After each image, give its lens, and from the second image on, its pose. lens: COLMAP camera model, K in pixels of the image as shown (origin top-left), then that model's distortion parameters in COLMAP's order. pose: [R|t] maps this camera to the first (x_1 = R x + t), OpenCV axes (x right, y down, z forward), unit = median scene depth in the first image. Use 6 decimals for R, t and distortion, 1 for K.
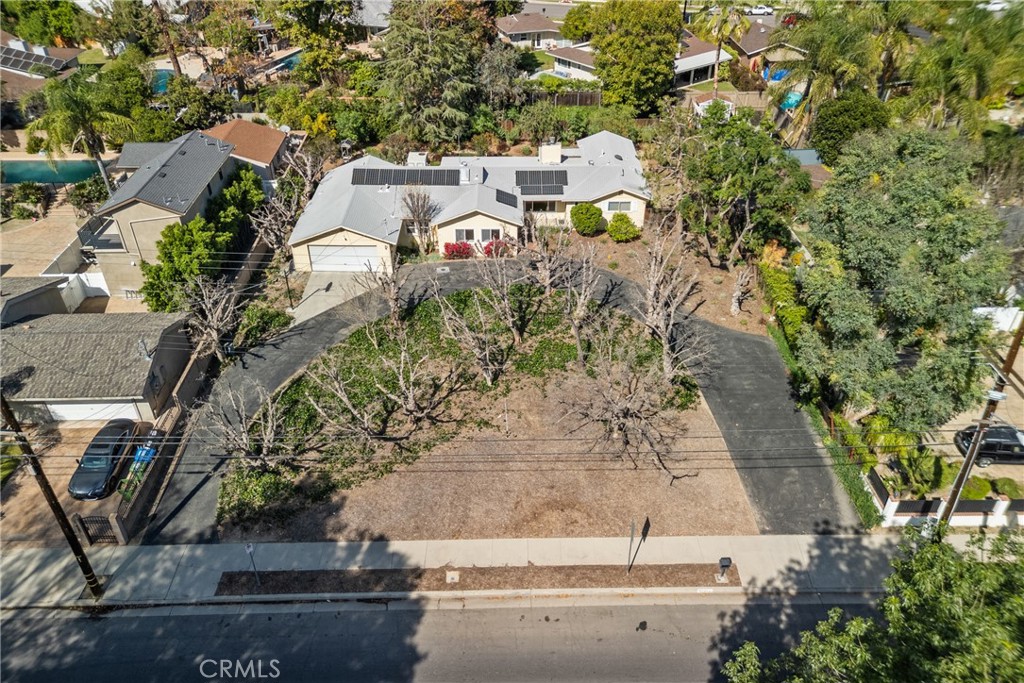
lens RADIAL K [[769.2, 0, 516.0], [0, 769.2, 337.1], [0, 0, 1]] dist [0.070651, -0.059036]
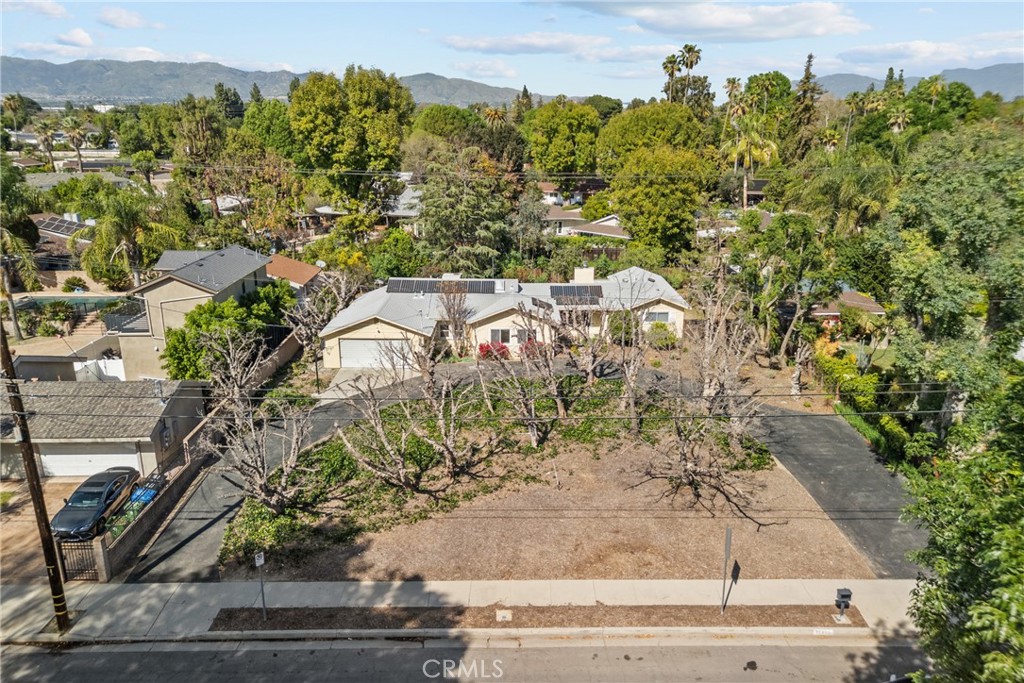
lens RADIAL K [[769.2, 0, 516.0], [0, 769.2, 337.1], [0, 0, 1]] dist [0.070651, -0.059036]
pose [[0.999951, 0.003701, -0.009222, -0.043919], [-0.006465, 0.947059, -0.320994, 0.206017], [0.007546, 0.321038, 0.947036, 0.100356]]
